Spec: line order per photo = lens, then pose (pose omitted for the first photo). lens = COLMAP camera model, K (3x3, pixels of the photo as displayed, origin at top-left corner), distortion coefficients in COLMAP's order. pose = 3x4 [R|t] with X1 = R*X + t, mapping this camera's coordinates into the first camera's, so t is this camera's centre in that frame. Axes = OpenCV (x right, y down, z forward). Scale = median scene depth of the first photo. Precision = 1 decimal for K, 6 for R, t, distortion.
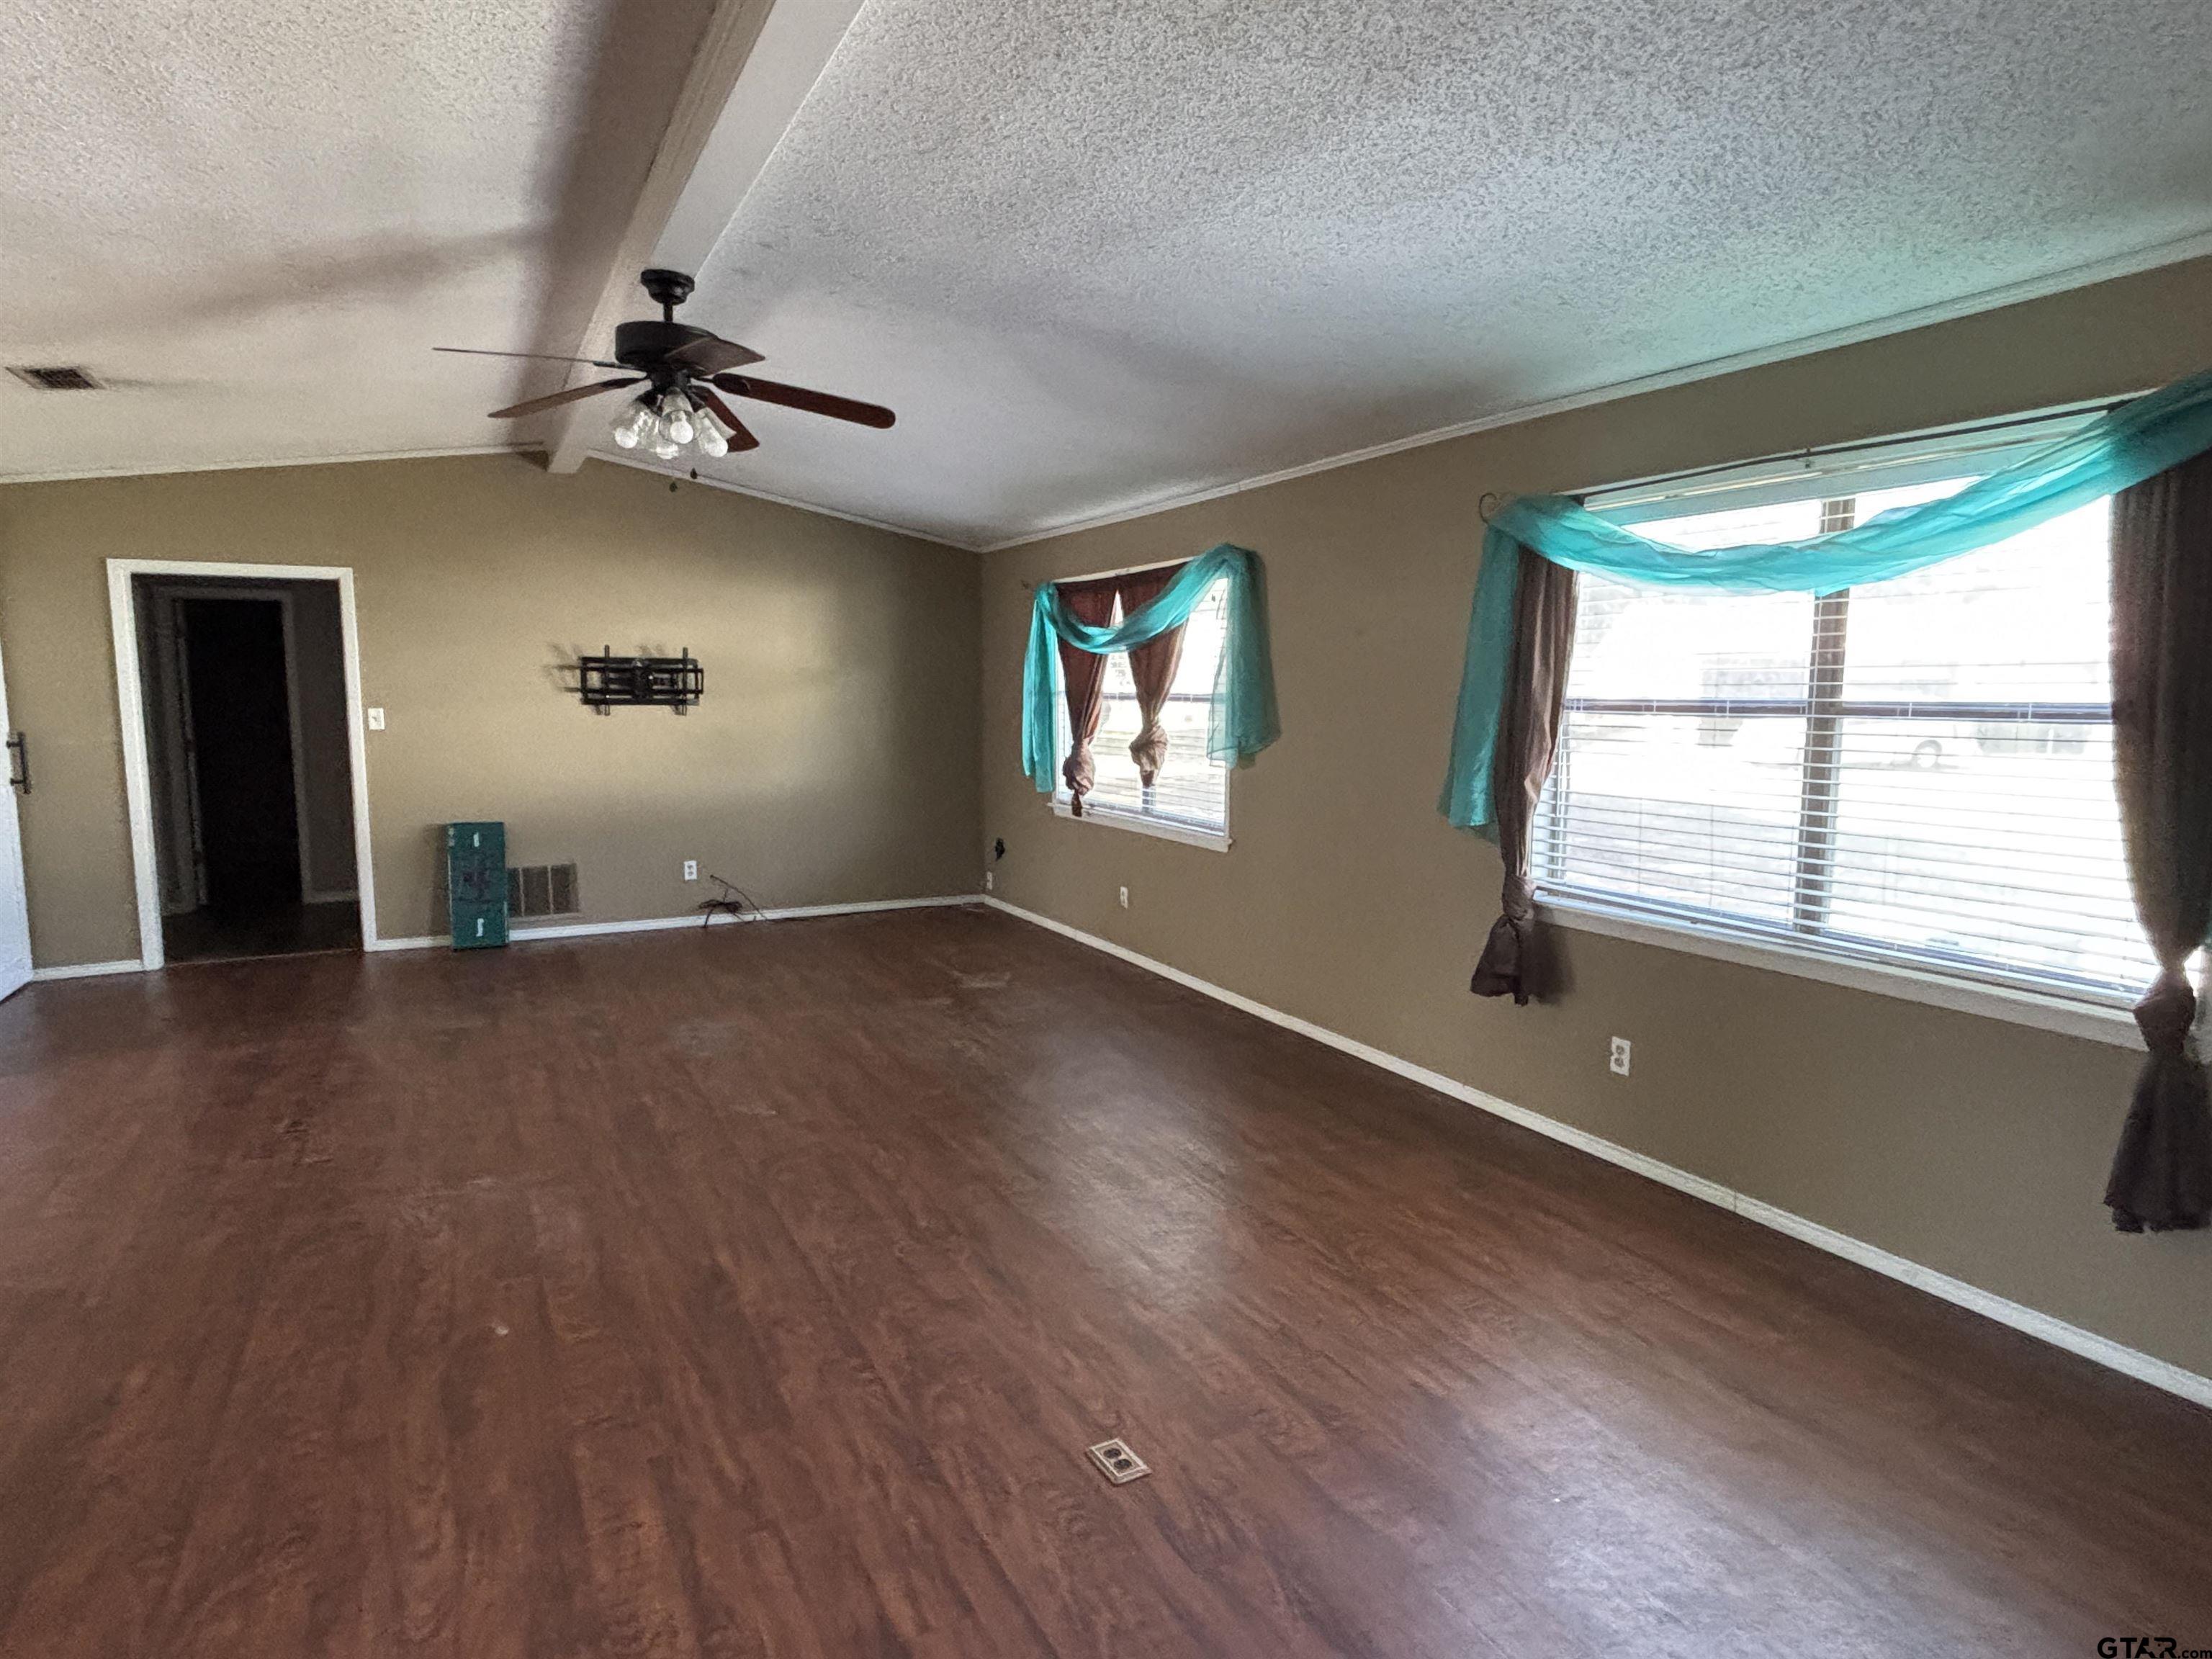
lens RADIAL K [[1212.3, 0, 1099.2], [0, 1212.3, 823.1], [0, 0, 1]] dist [0.070335, -0.048681]
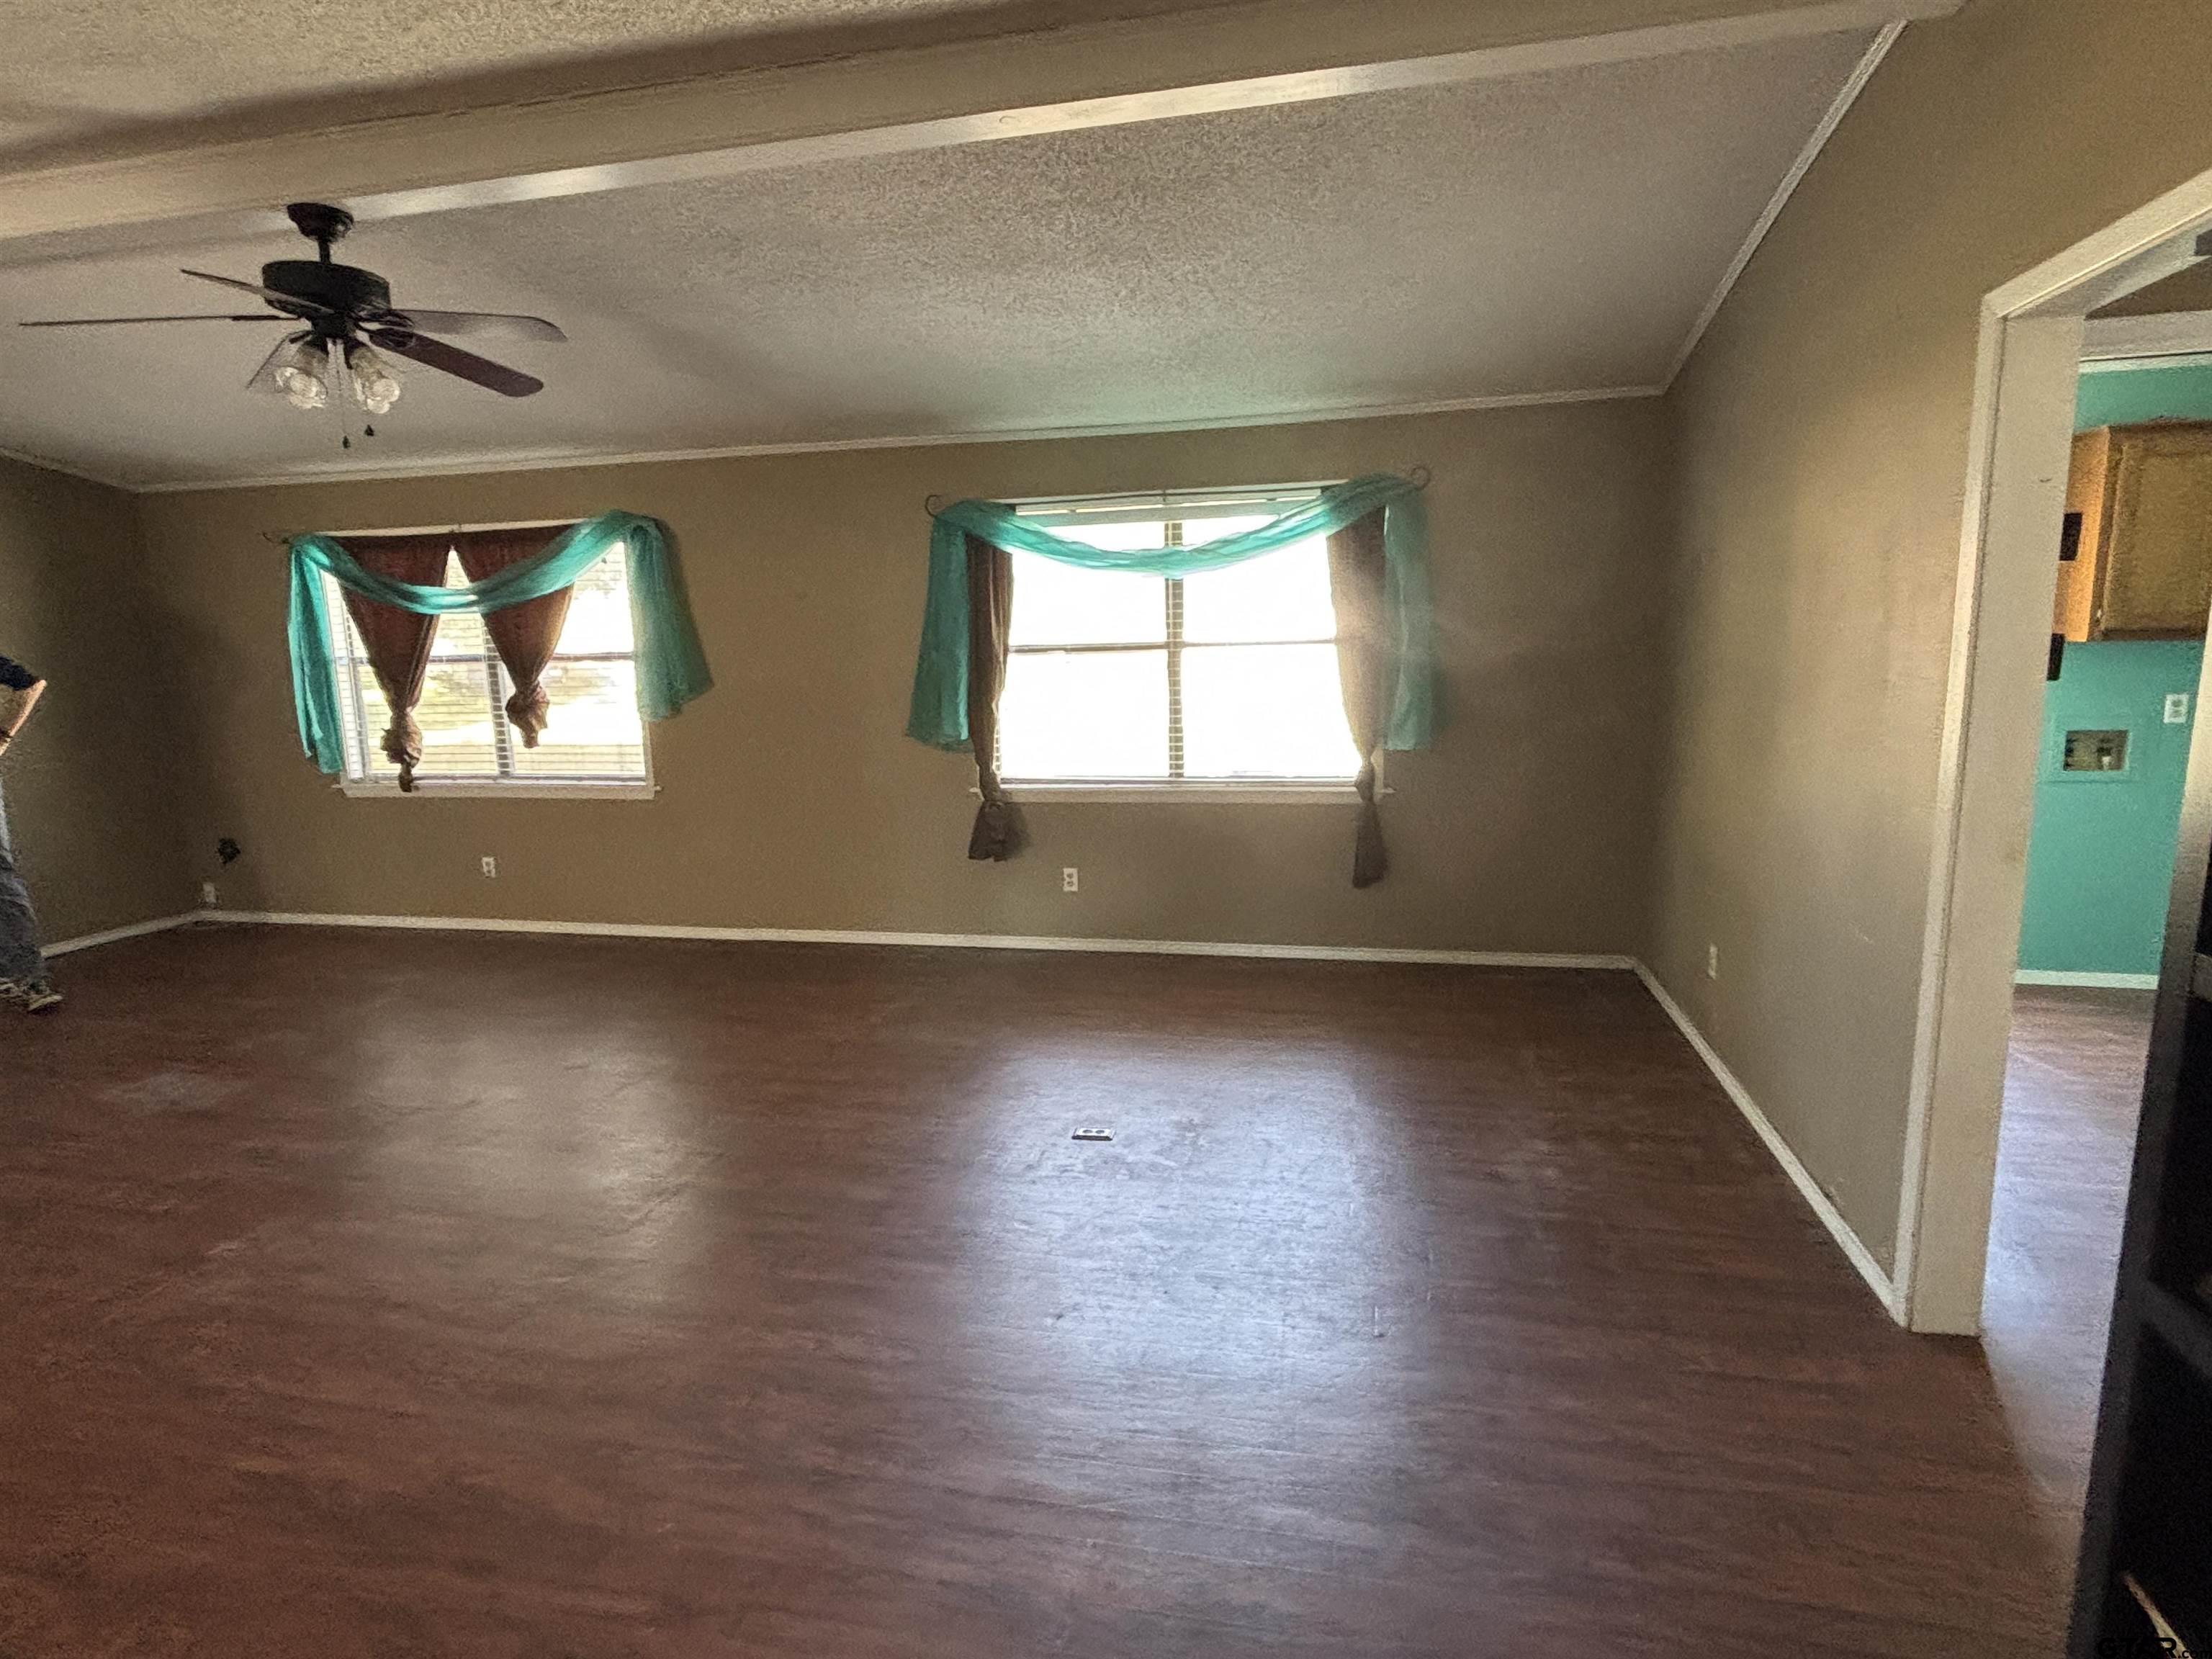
lens RADIAL K [[1212.3, 0, 1099.2], [0, 1212.3, 823.1], [0, 0, 1]] dist [0.070335, -0.048681]
pose [[0.656848, -0.140006, 0.740911, -0.597372], [0.114490, 0.989736, 0.085525, -0.003660], [-0.745280, 0.028650, 0.666135, -0.026620]]
